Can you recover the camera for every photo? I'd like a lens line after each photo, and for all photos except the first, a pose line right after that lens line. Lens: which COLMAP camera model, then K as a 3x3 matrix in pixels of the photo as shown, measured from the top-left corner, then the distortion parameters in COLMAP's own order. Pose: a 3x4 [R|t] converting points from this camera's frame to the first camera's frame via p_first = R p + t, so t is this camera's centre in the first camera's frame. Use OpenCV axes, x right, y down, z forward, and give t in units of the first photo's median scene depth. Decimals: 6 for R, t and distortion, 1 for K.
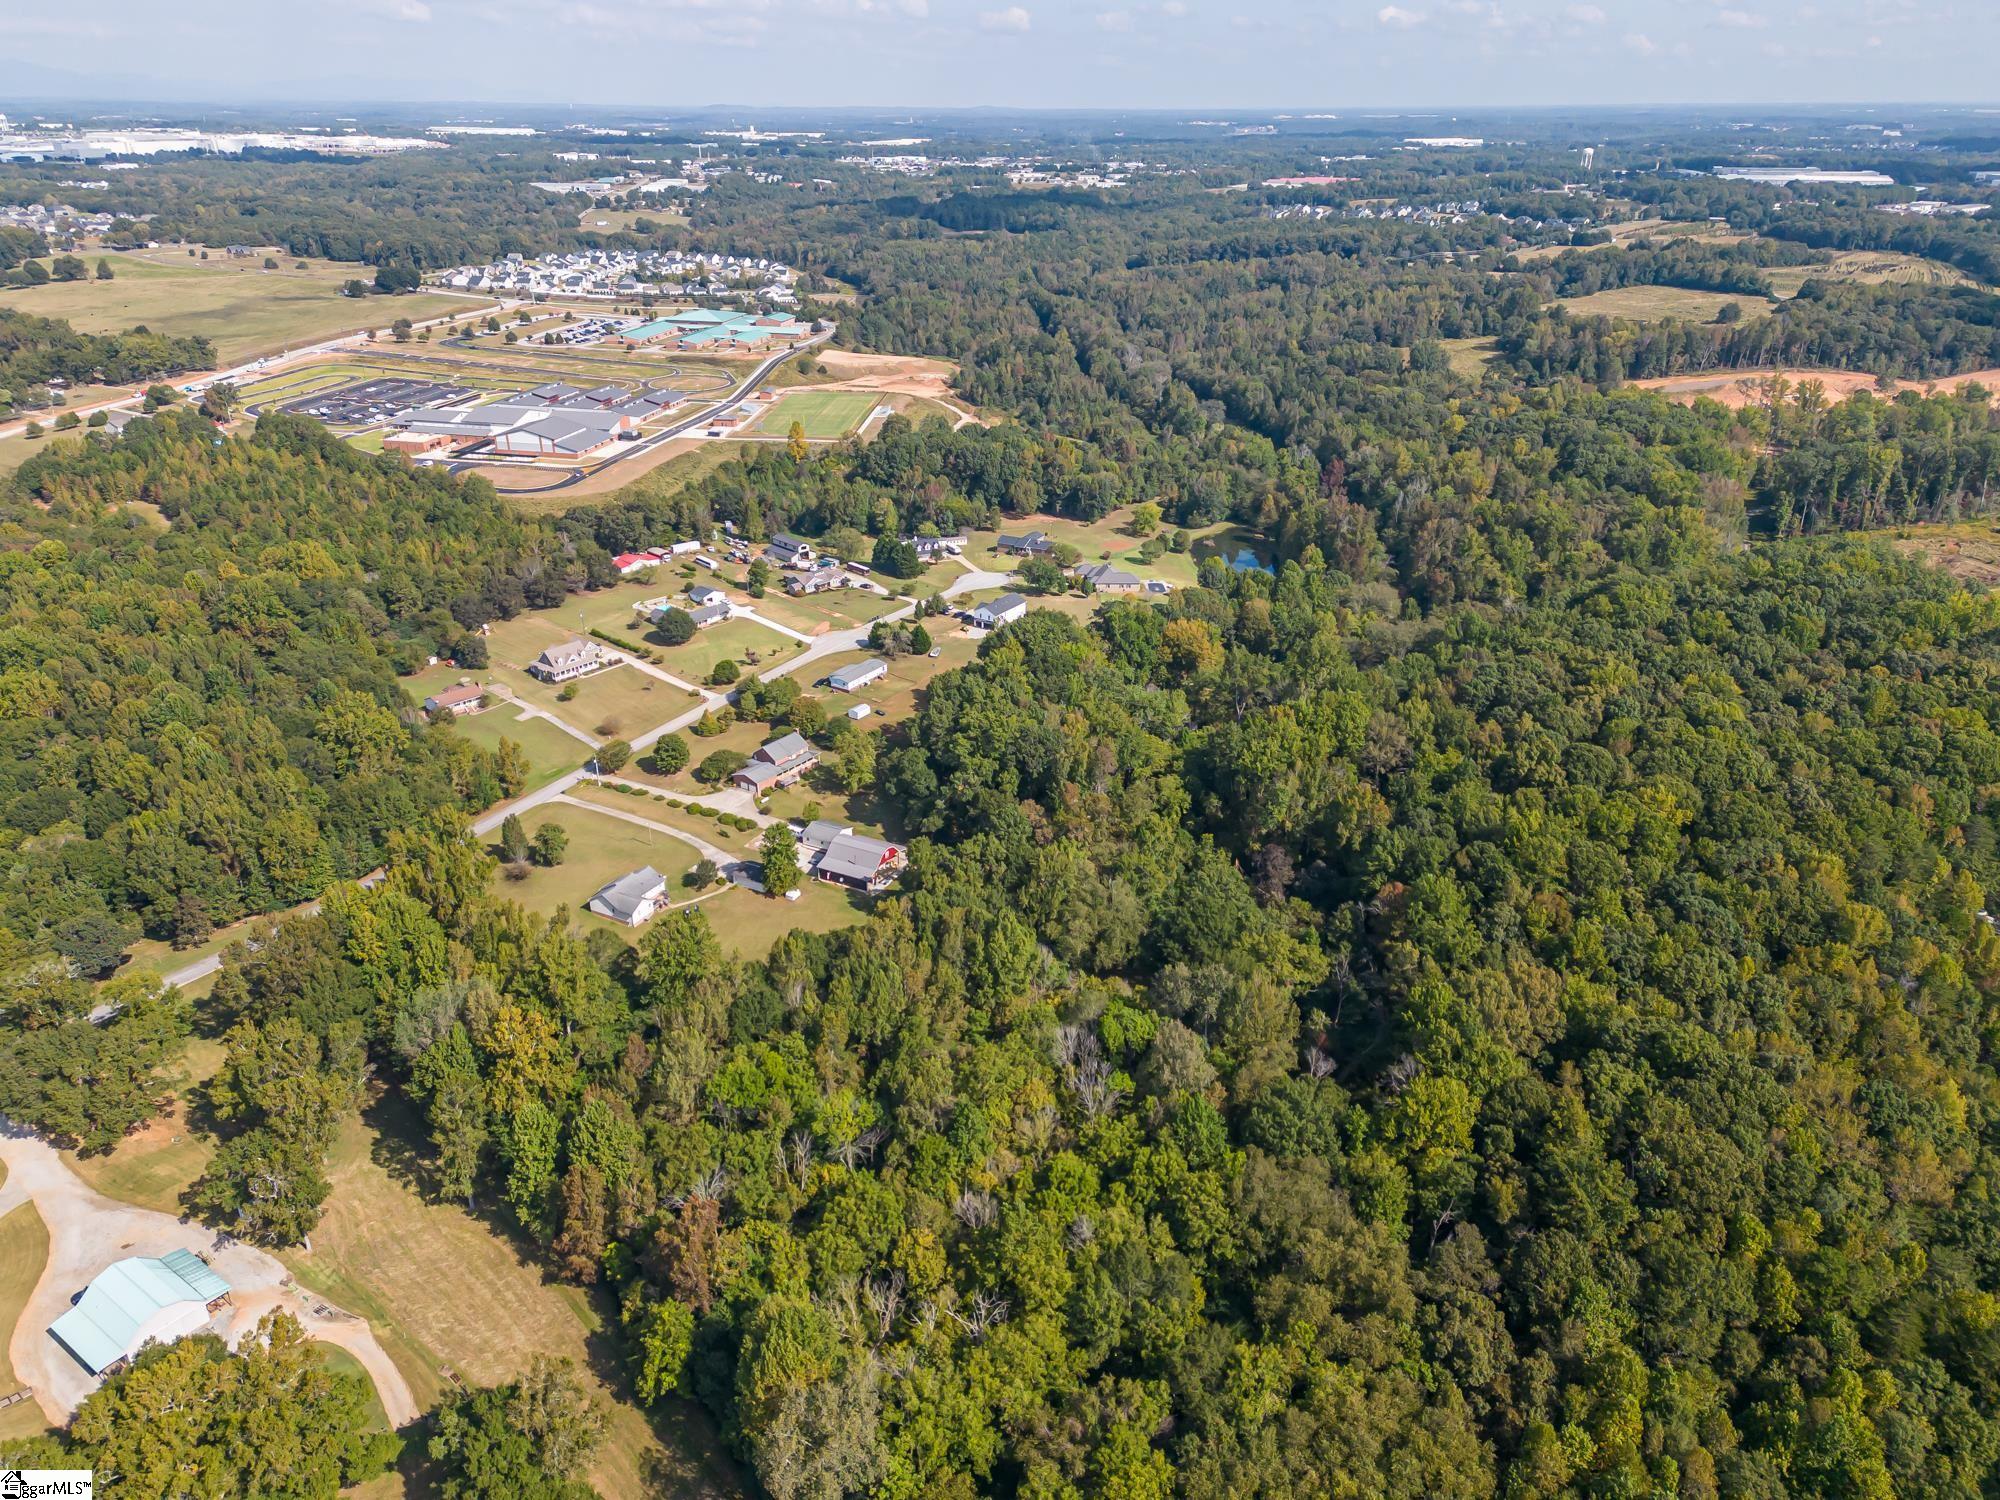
lens RADIAL K [[1426.8, 0, 999.4], [0, 1426.8, 748.0], [0, 0, 1]] dist [0.054328, -0.028198]
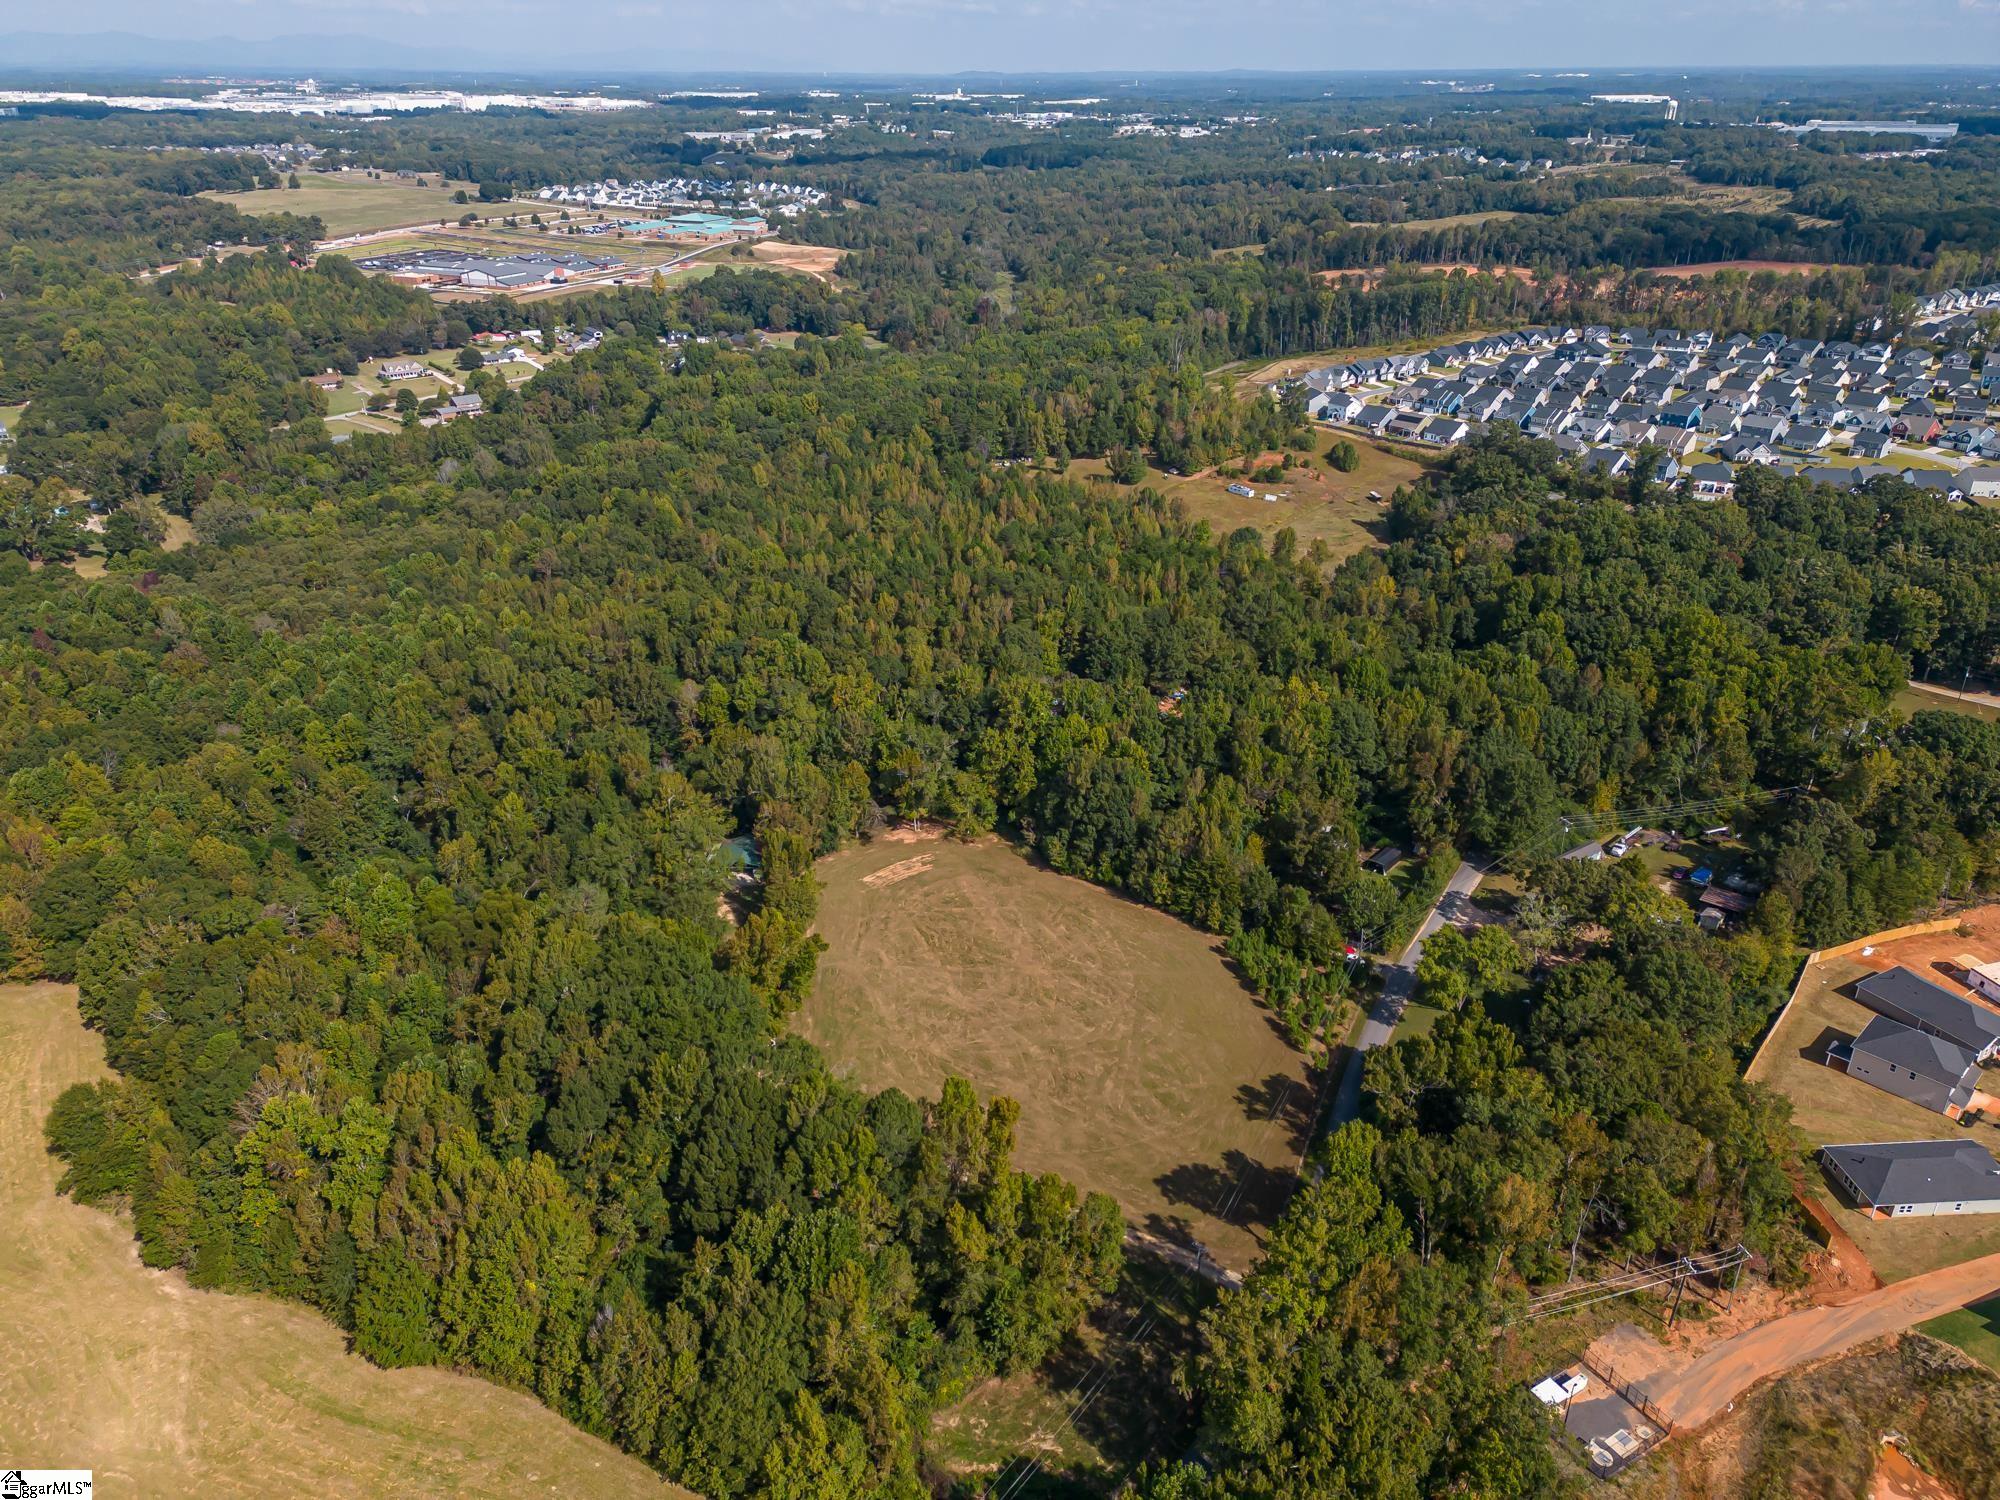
lens RADIAL K [[1426.8, 0, 1002.6], [0, 1426.8, 748.6], [0, 0, 1]] dist [0.054328, -0.028198]
pose [[0.984214, 0.071409, -0.161935, 0.299739], [-0.068342, 0.997363, 0.024436, 0.124003], [0.163253, -0.012983, 0.986499, -0.243008]]
